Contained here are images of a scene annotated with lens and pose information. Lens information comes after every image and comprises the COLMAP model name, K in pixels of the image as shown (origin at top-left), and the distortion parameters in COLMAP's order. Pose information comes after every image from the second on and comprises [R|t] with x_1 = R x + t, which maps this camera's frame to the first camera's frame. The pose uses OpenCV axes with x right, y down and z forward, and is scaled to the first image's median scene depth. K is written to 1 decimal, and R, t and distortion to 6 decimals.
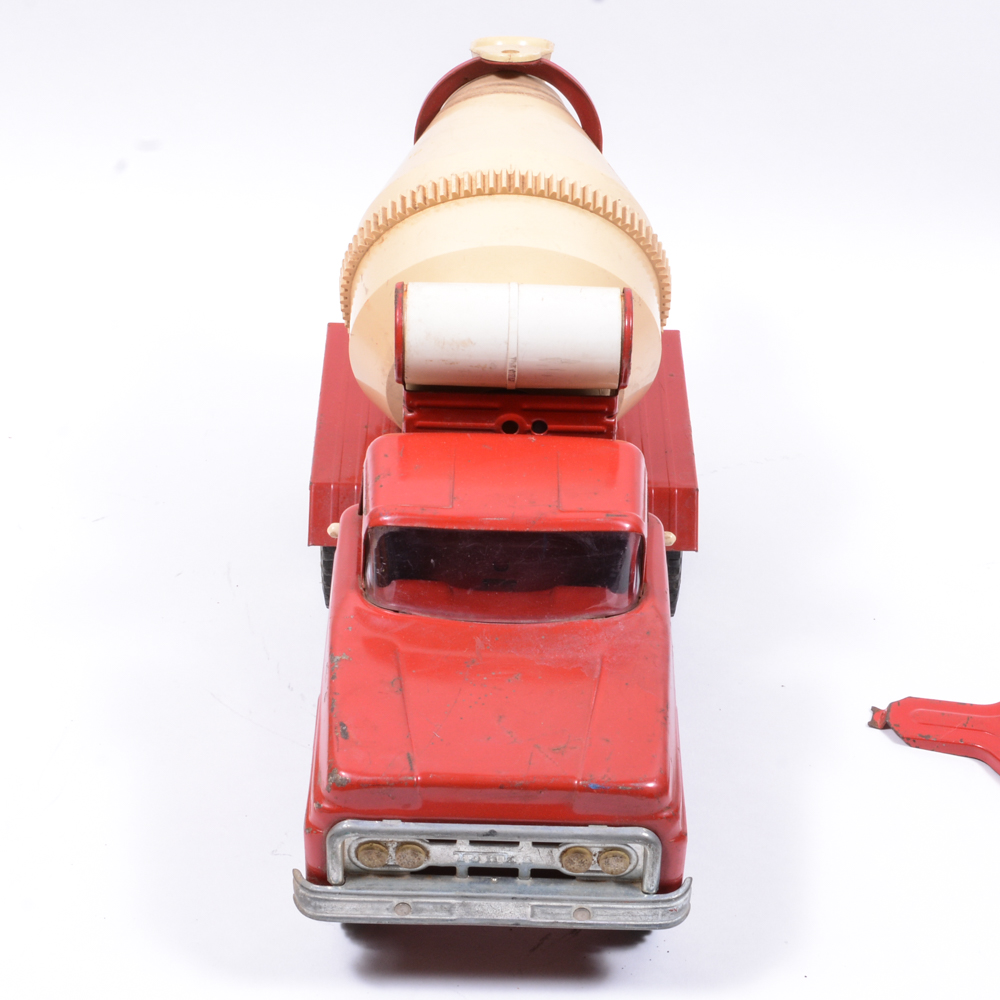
lens RADIAL K [[2009.8, 0, 505.9], [0, 2009.8, 502.5], [0, 0, 1]] dist [-0.090669, 0.000000]
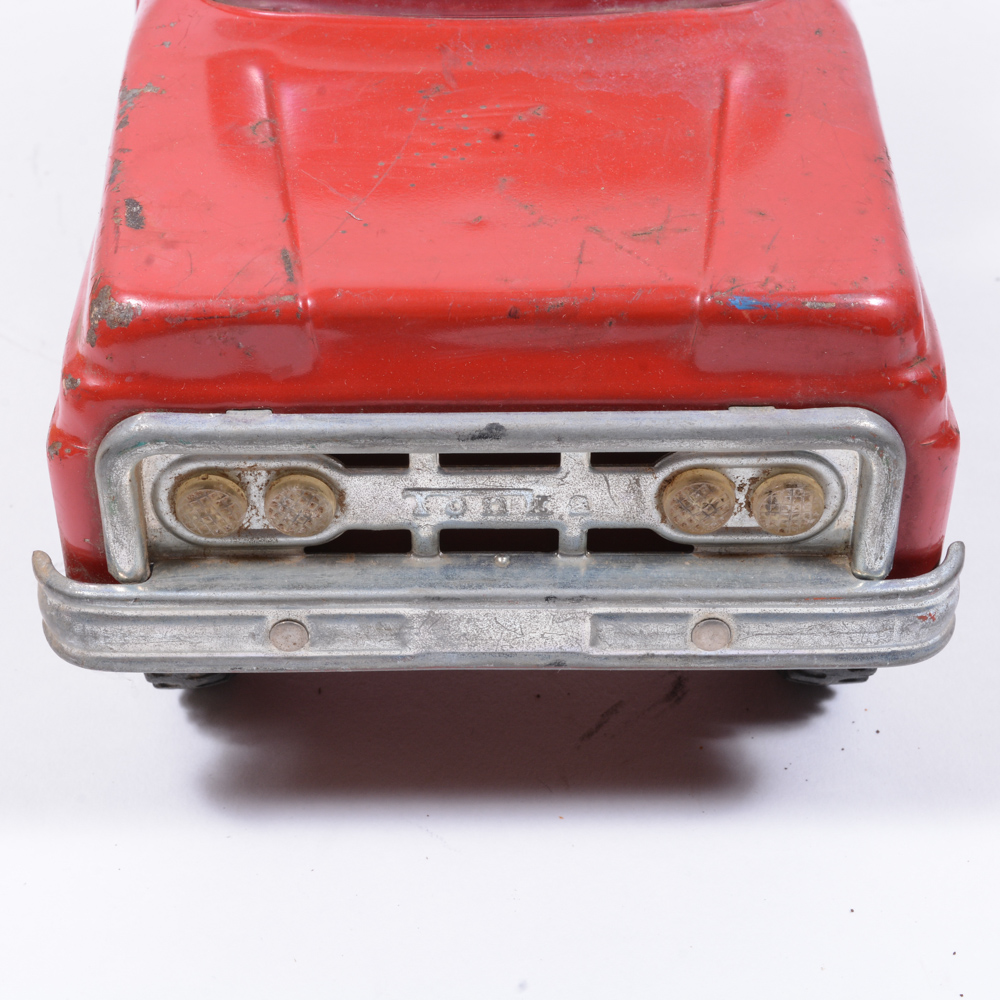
lens RADIAL K [[1828.7, 0, 442.9], [0, 1828.7, 497.1], [0, 0, 1]] dist [-0.088706, 0.000000]
pose [[0.999040, -0.033262, -0.028495, -0.006953], [0.034251, 0.998801, 0.034982, 0.163834], [0.027297, -0.035924, 0.998982, 0.623647]]
